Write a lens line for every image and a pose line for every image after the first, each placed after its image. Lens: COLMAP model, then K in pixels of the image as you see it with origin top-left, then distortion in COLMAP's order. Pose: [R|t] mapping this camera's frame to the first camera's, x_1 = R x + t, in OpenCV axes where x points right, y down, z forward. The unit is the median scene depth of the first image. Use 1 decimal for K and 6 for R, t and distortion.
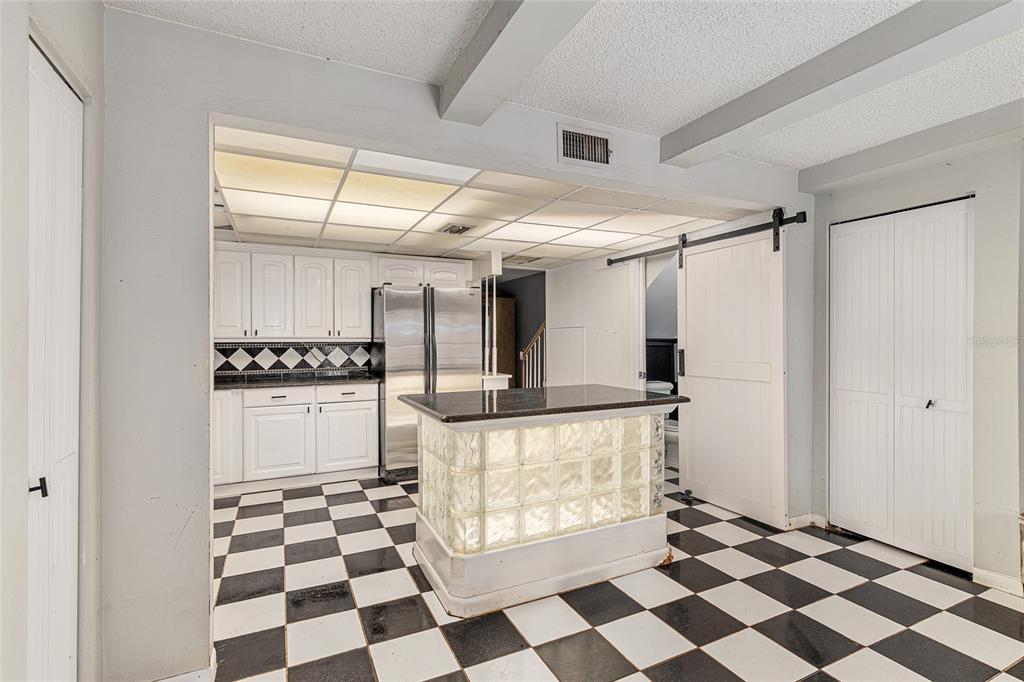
lens RADIAL K [[485.2, 0, 512.8], [0, 485.2, 334.7], [0, 0, 1]] dist [0.003332, 0.000297]
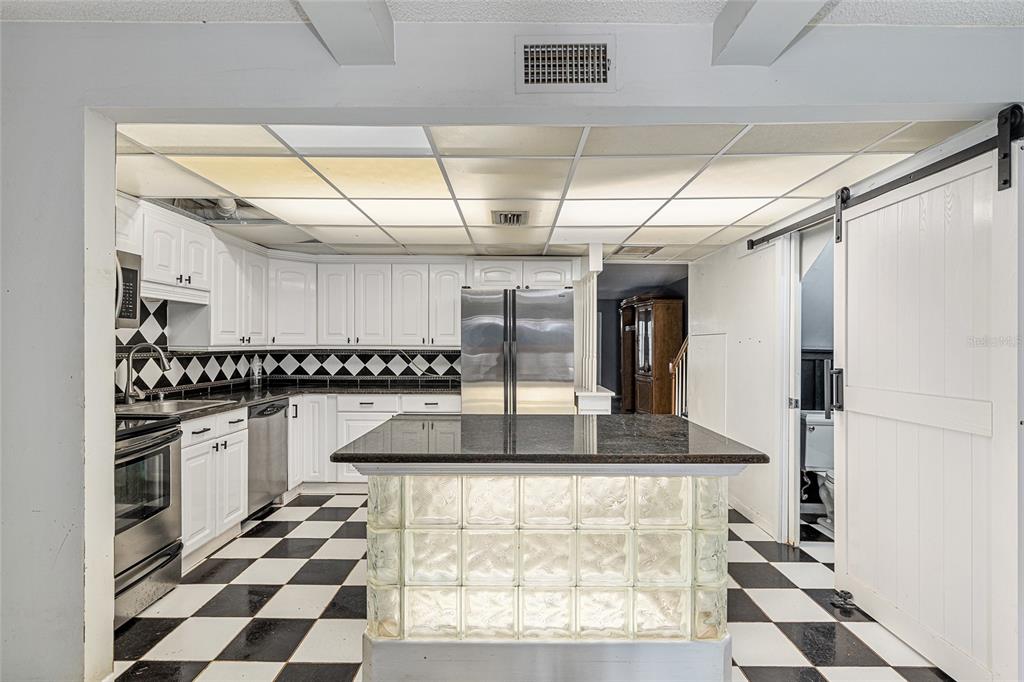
lens RADIAL K [[477.2, 0, 512.0], [0, 477.2, 341.0], [0, 0, 1]] dist [0.002519, -0.000199]
pose [[0.896448, 0.003648, -0.443133, 0.239358], [-0.003796, 0.999993, 0.000555, -0.004558], [0.443132, 0.001185, 0.896456, 0.243355]]
